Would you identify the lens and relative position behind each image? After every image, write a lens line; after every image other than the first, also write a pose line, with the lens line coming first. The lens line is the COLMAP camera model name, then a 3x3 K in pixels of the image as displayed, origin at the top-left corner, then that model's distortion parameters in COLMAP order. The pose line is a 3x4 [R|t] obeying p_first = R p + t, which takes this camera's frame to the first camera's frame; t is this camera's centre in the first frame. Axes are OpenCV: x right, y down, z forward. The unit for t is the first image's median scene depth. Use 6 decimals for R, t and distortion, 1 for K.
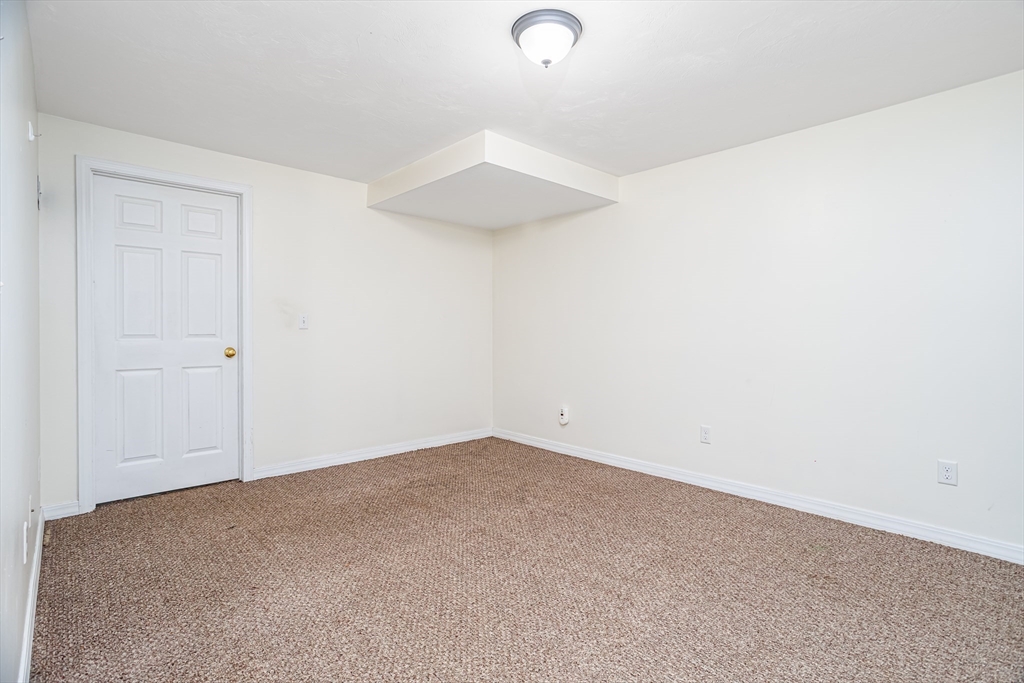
lens RADIAL K [[500.6, 0, 516.2], [0, 500.6, 334.9], [0, 0, 1]] dist [-0.045381, 0.024884]
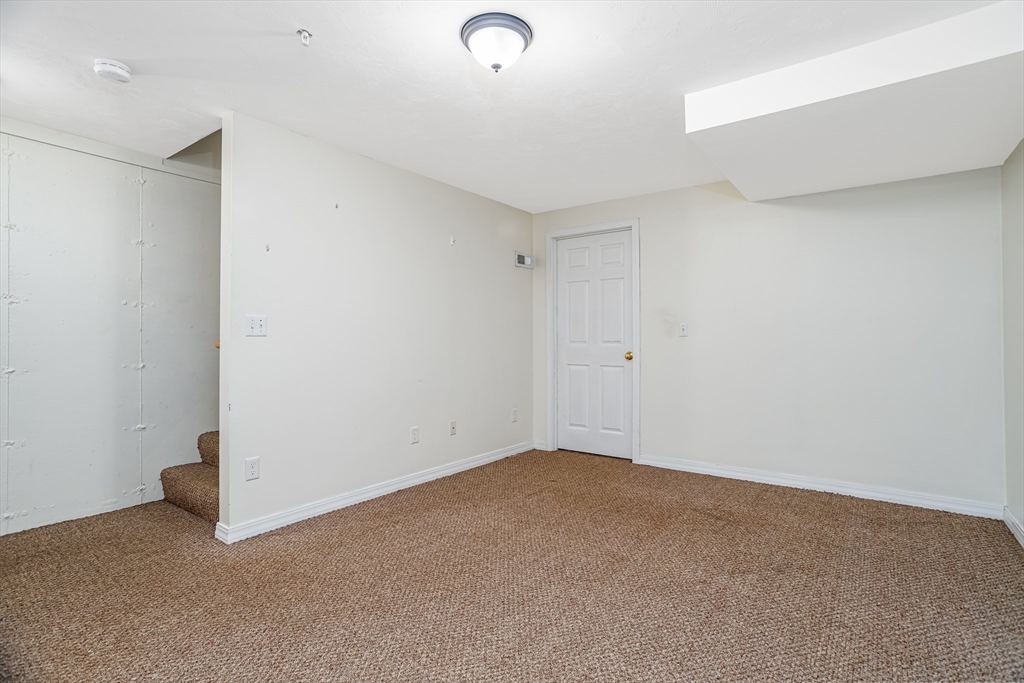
lens RADIAL K [[500.6, 0, 513.0], [0, 500.6, 339.2], [0, 0, 1]] dist [-0.045381, 0.024884]
pose [[0.167446, 0.002527, -0.985878, 0.634361], [-0.003070, 0.999993, 0.002042, -0.008312], [0.985877, 0.002685, 0.167452, 0.526681]]
